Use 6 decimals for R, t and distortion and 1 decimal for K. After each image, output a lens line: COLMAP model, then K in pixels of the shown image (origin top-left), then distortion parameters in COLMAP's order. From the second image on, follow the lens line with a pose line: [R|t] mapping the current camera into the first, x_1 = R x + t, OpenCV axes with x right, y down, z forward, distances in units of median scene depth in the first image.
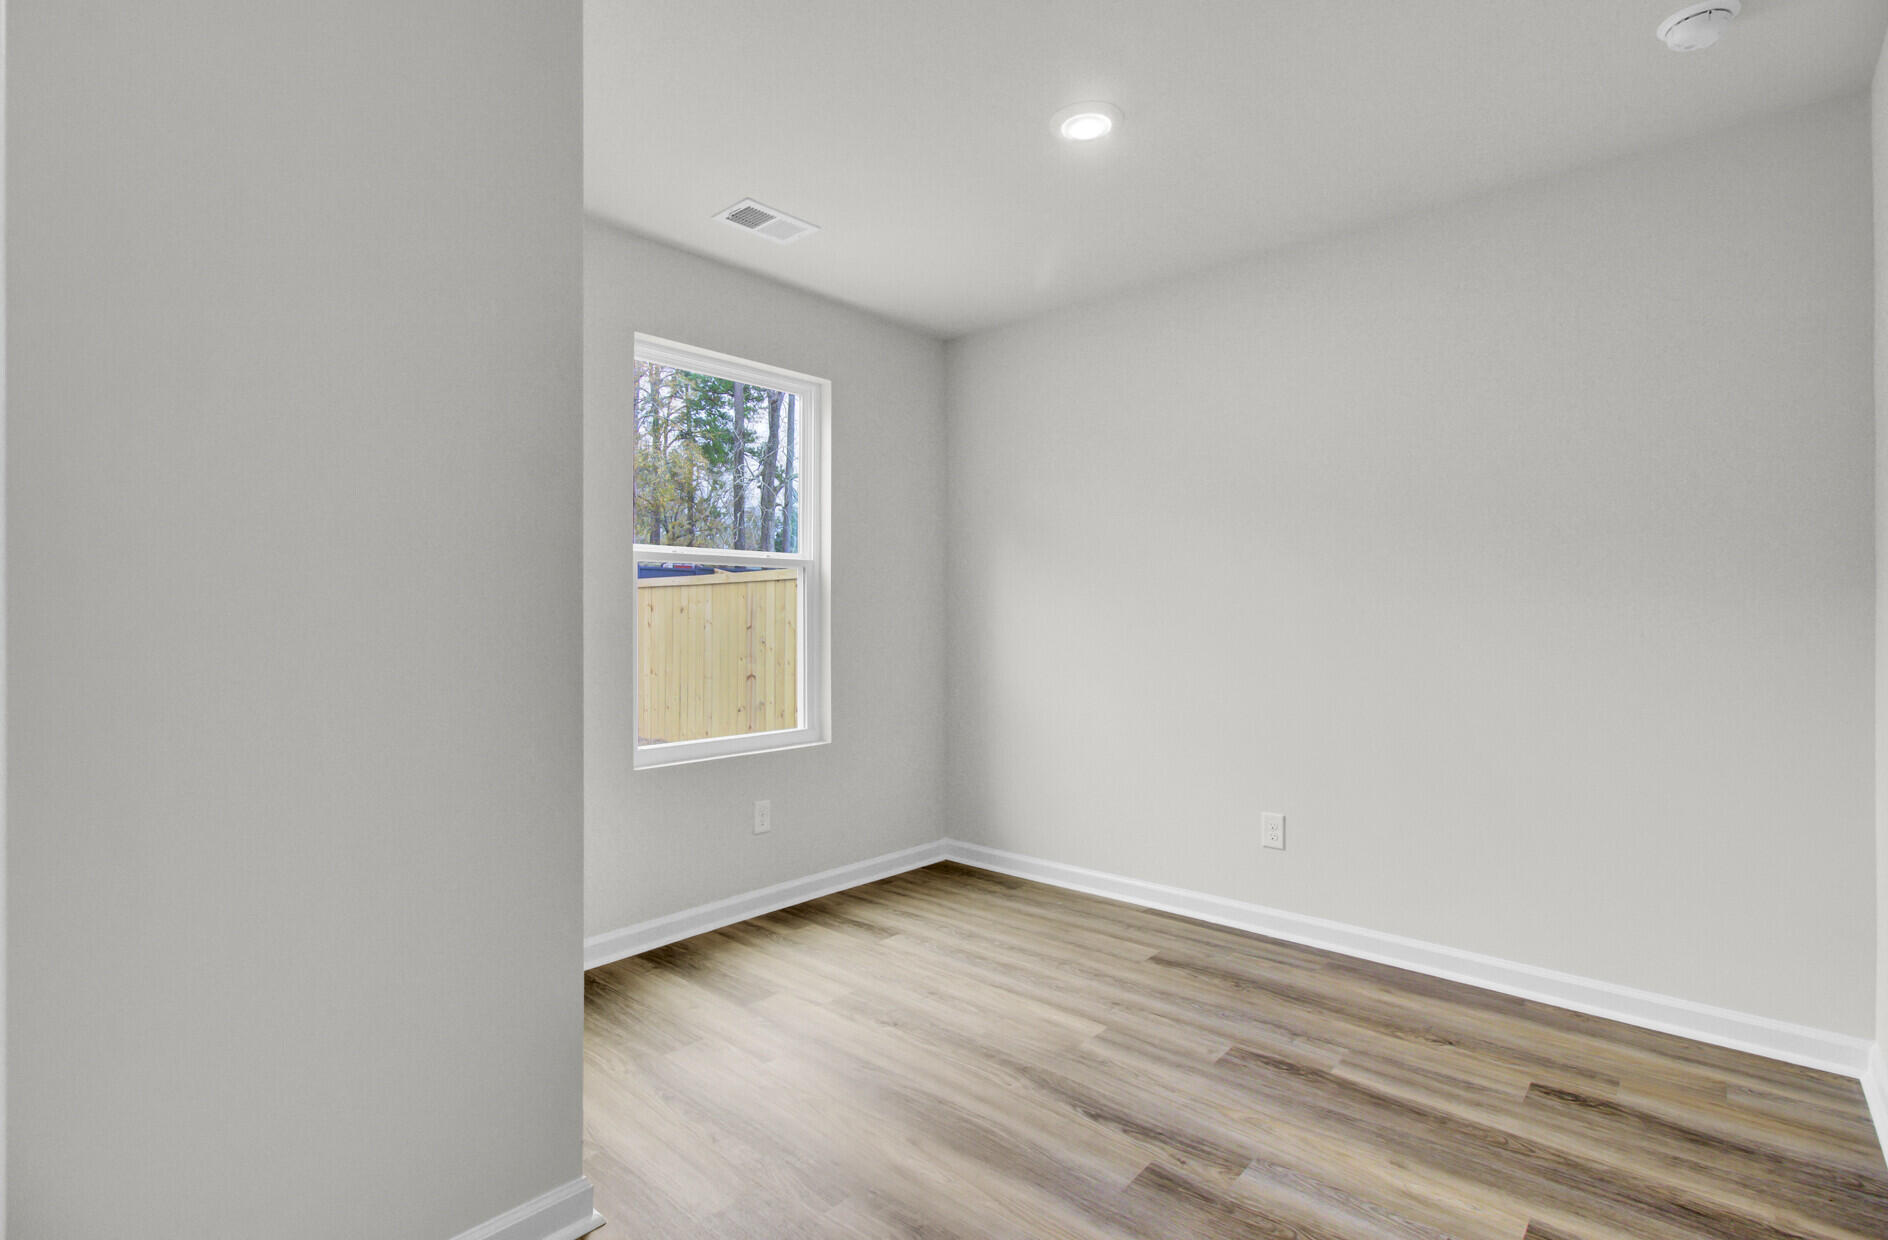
lens RADIAL K [[874.4, 0, 937.9], [0, 874.4, 611.0], [0, 0, 1]] dist [0.002239, -0.000198]
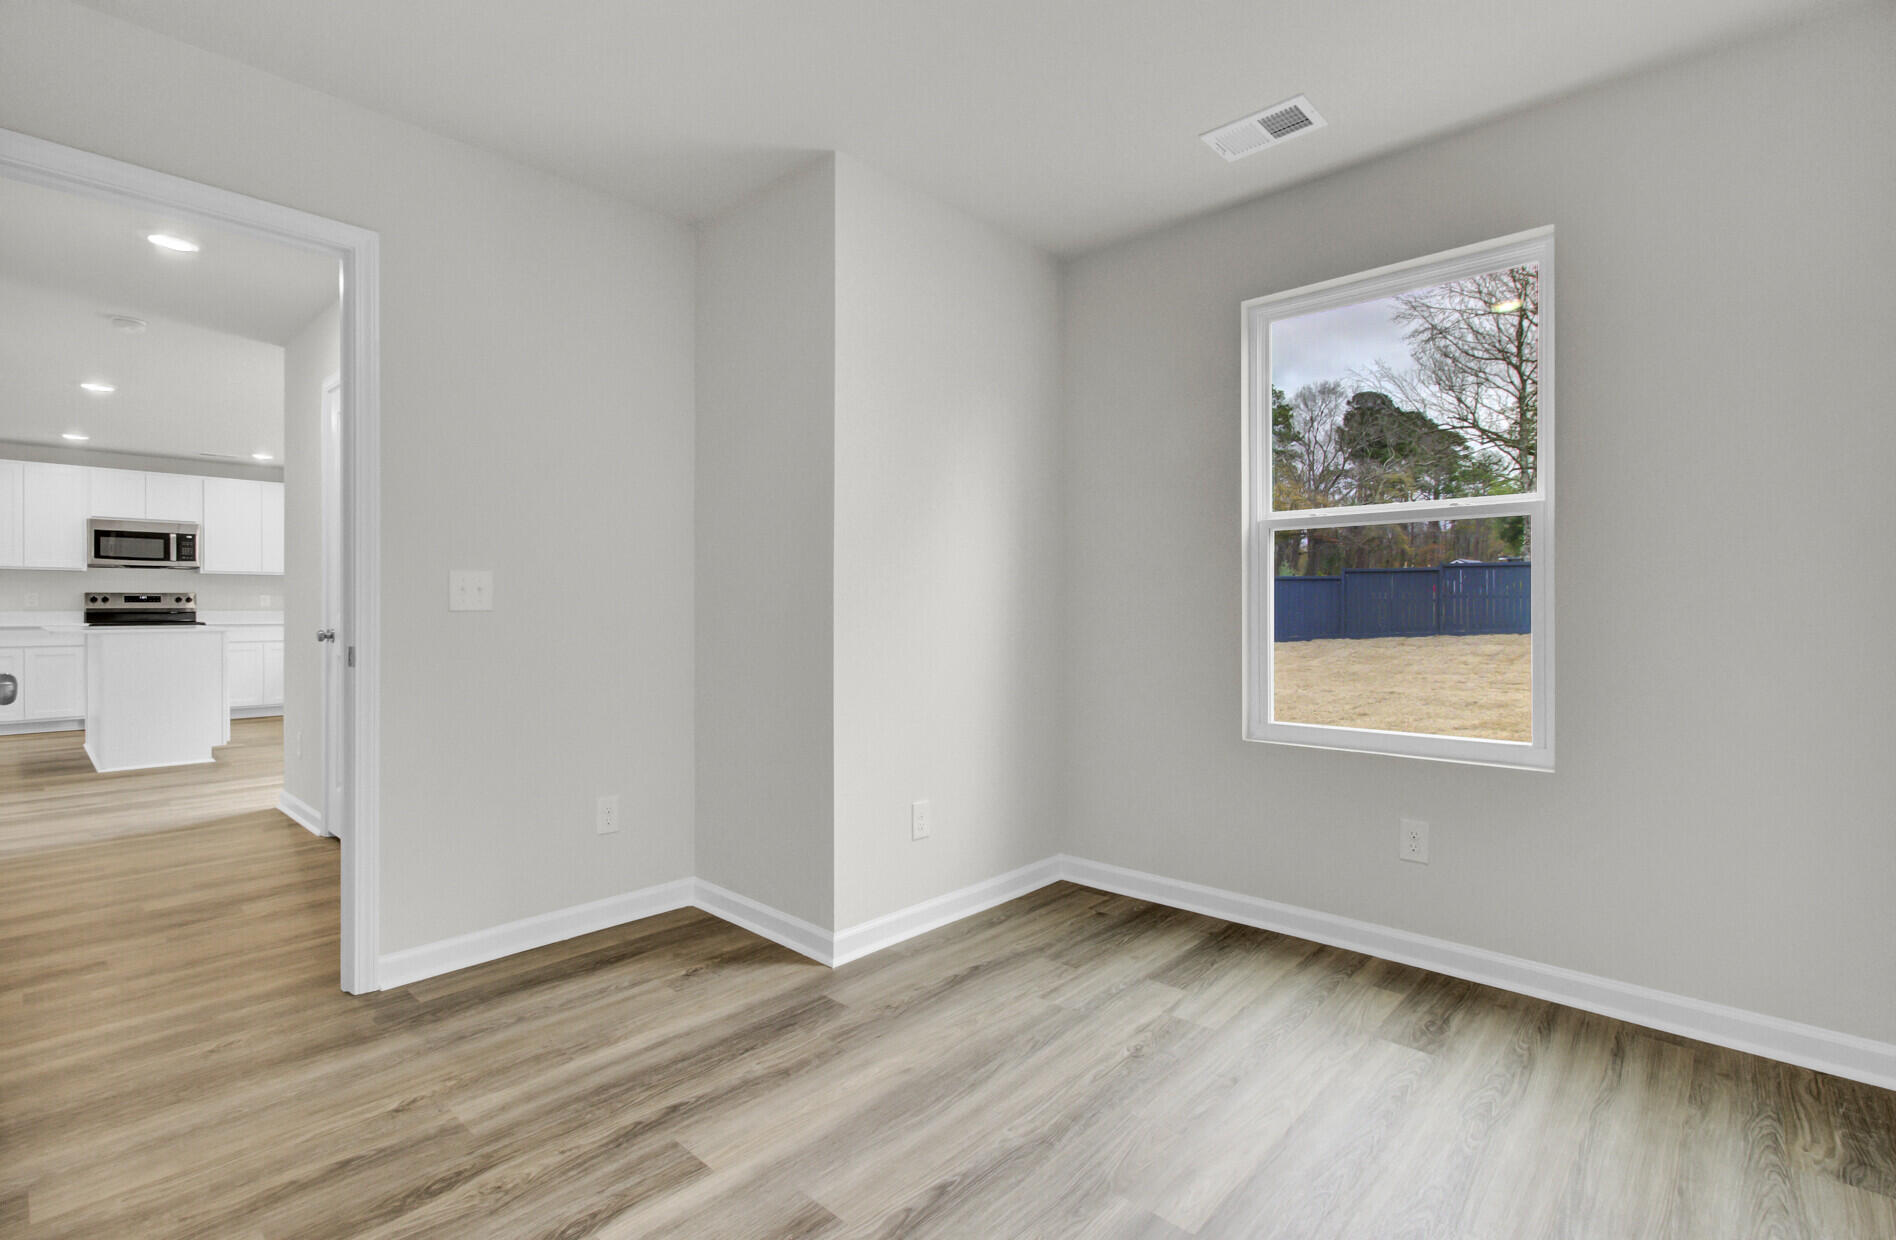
lens RADIAL K [[868.3, 0, 953.5], [0, 868.3, 602.3], [0, 0, 1]] dist [0.001808, -0.000840]
pose [[-0.008443, -0.008665, -0.999927, 0.904324], [0.009311, 0.999918, -0.008743, 0.040478], [0.999921, -0.009385, -0.008361, 0.938790]]
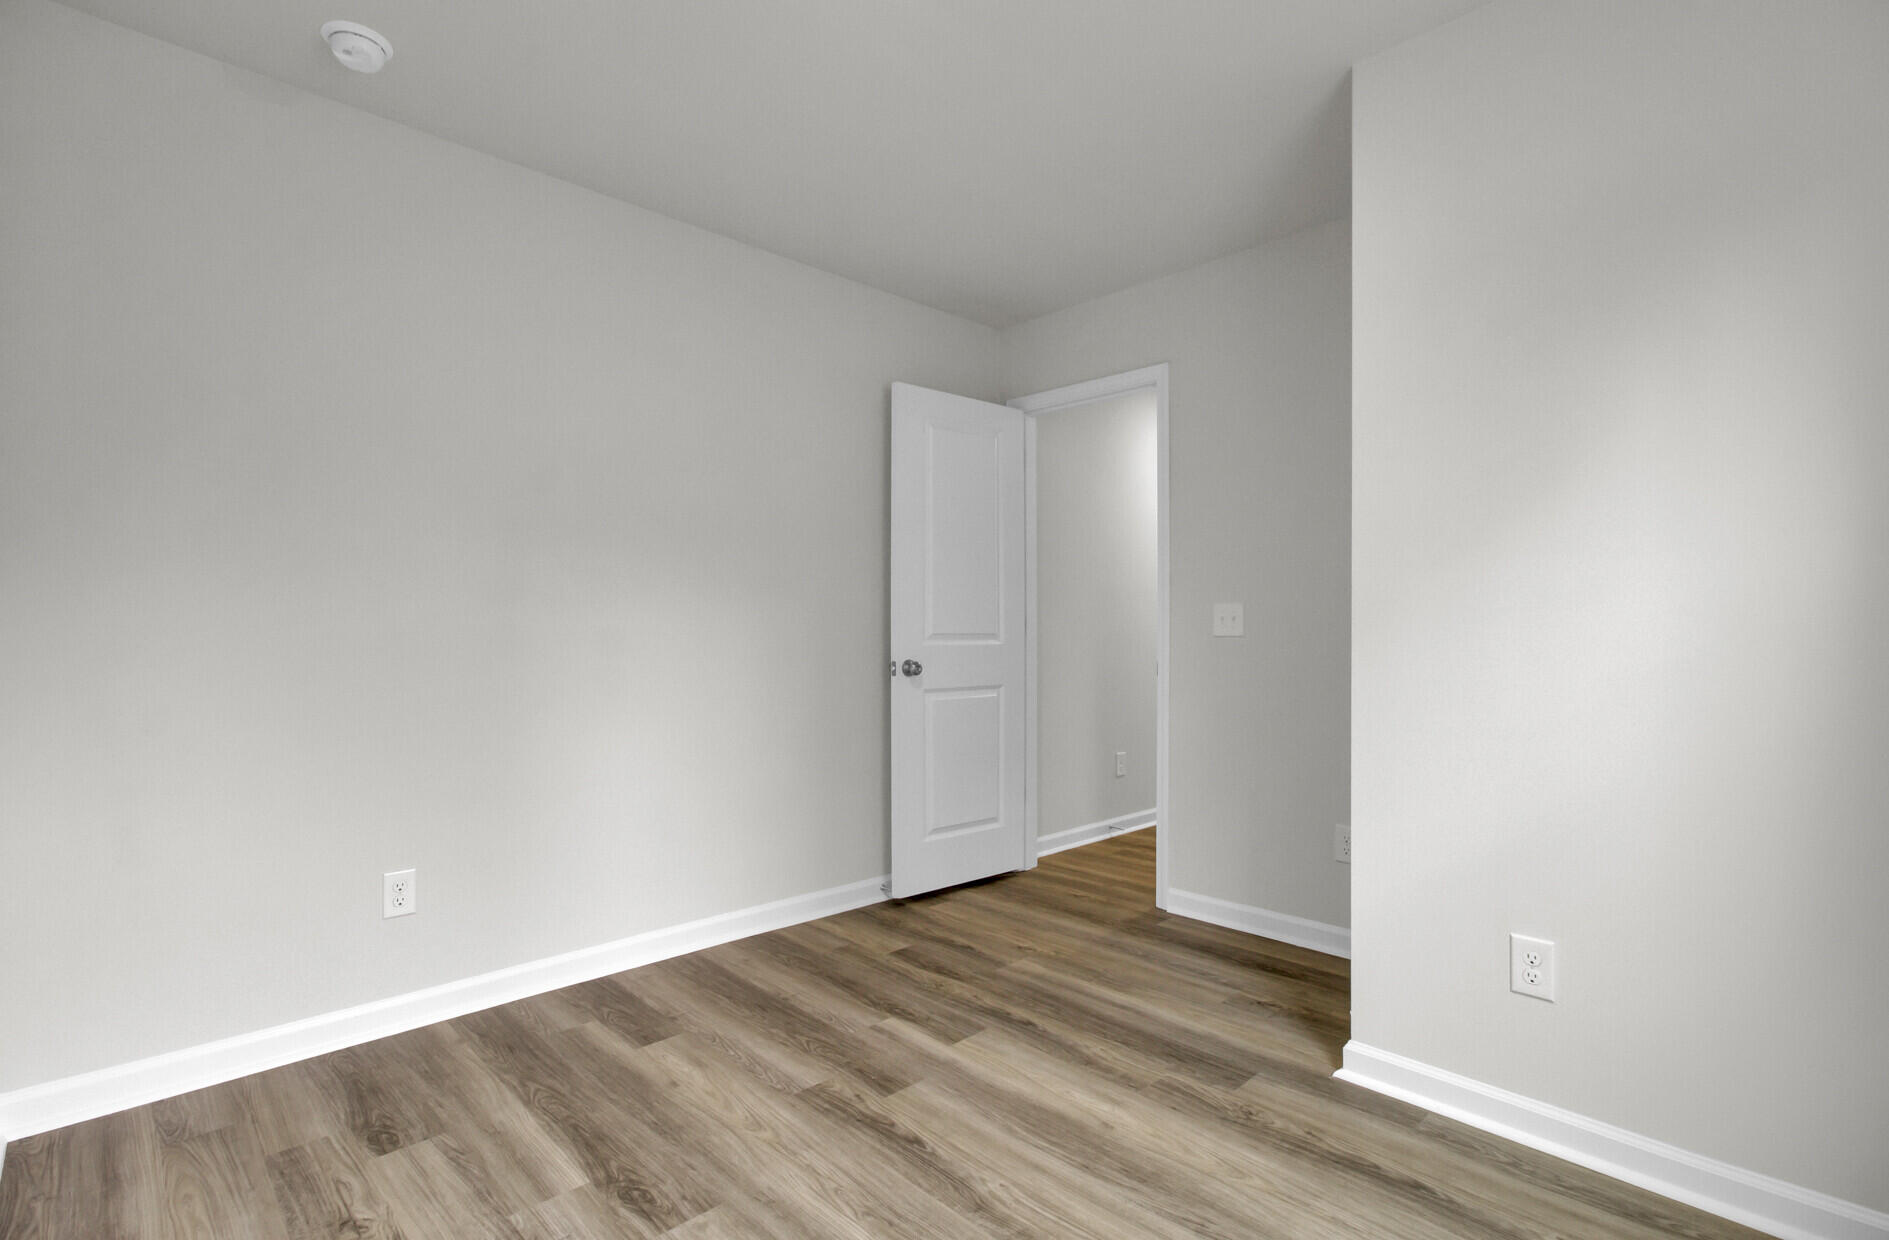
lens RADIAL K [[874.8, 0, 938.7], [0, 874.8, 626.7], [0, 0, 1]] dist [0.002239, -0.000198]
pose [[-0.997172, 0.002311, 0.075121, 0.077097], [0.000943, 0.999833, -0.018249, 0.045553], [-0.075151, -0.018127, -0.997007, 1.774777]]
